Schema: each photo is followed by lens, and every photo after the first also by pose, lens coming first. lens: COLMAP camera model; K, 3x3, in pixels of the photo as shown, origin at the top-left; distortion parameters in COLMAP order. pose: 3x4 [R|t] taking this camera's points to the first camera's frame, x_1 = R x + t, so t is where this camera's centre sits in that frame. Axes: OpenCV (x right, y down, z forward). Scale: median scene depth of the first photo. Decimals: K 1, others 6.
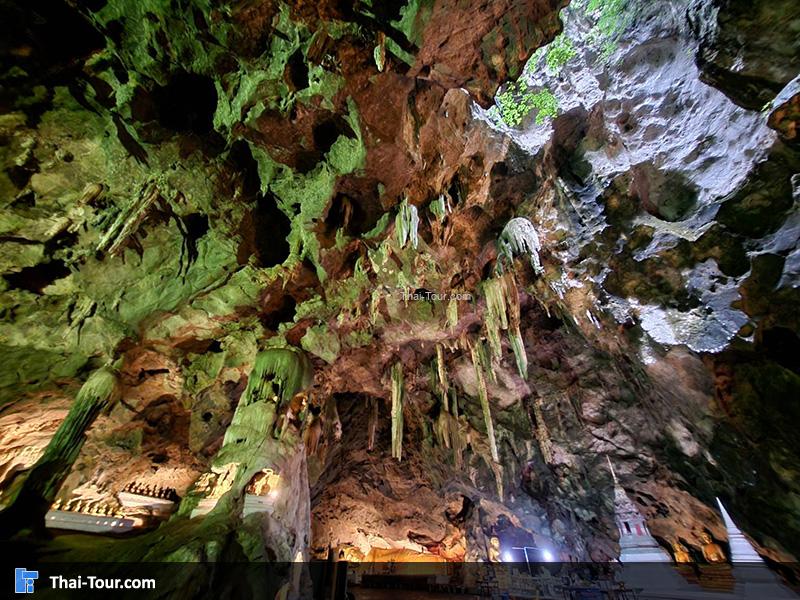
lens RADIAL K [[318.2, 0, 400.0], [0, 318.2, 300.0], [0, 0, 1]] dist [-0.011020, -0.000341]
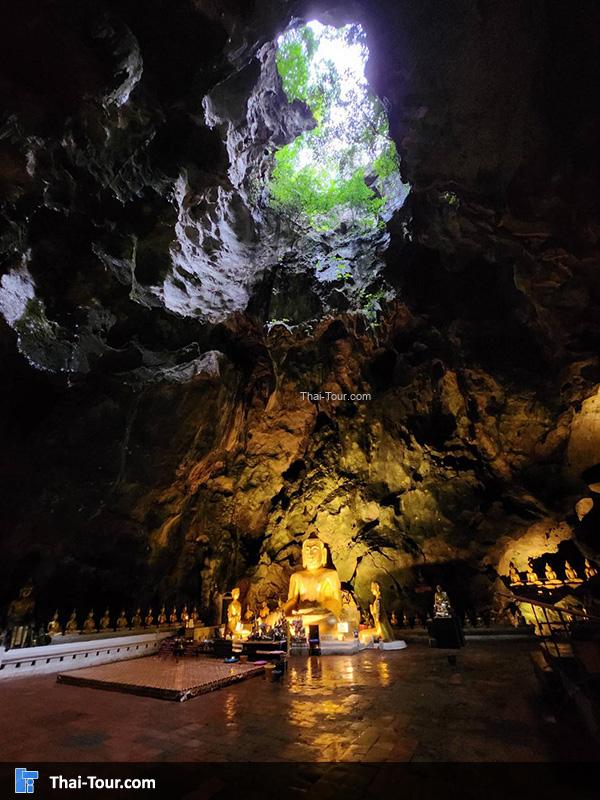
lens RADIAL K [[318.2, 0, 300.0], [0, 318.2, 400.0], [0, 0, 1]] dist [-0.011020, -0.000341]
pose [[-0.472783, 0.474353, 0.742607, 0.121026], [-0.537848, 0.512205, -0.669602, 0.308386], [-0.697995, -0.715986, 0.012968, 0.382803]]
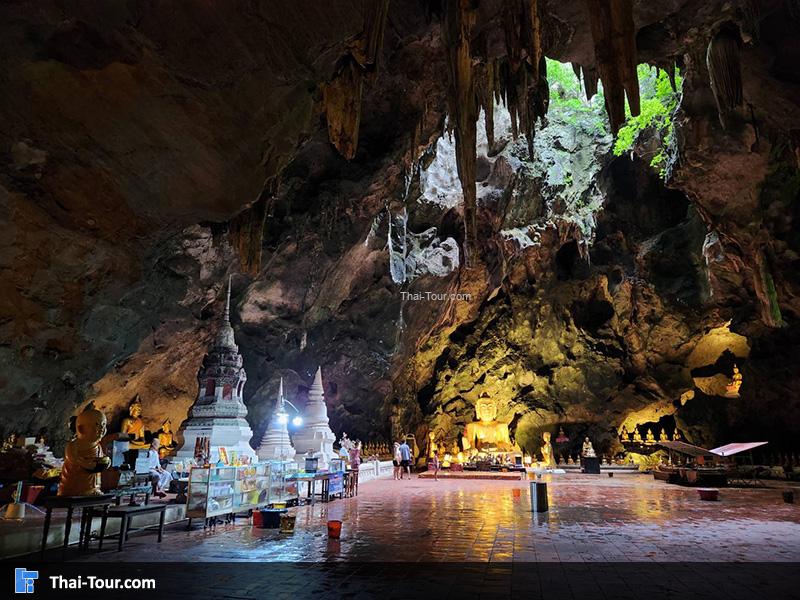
lens RADIAL K [[571.1, 0, 394.2], [0, 571.1, 300.3], [0, 0, 1]] dist [0.098588, -0.000677]
pose [[-0.725119, 0.163856, 0.668845, -0.245059], [-0.443648, 0.631686, -0.635727, 1.230978], [-0.526668, -0.757710, -0.385353, 1.455612]]
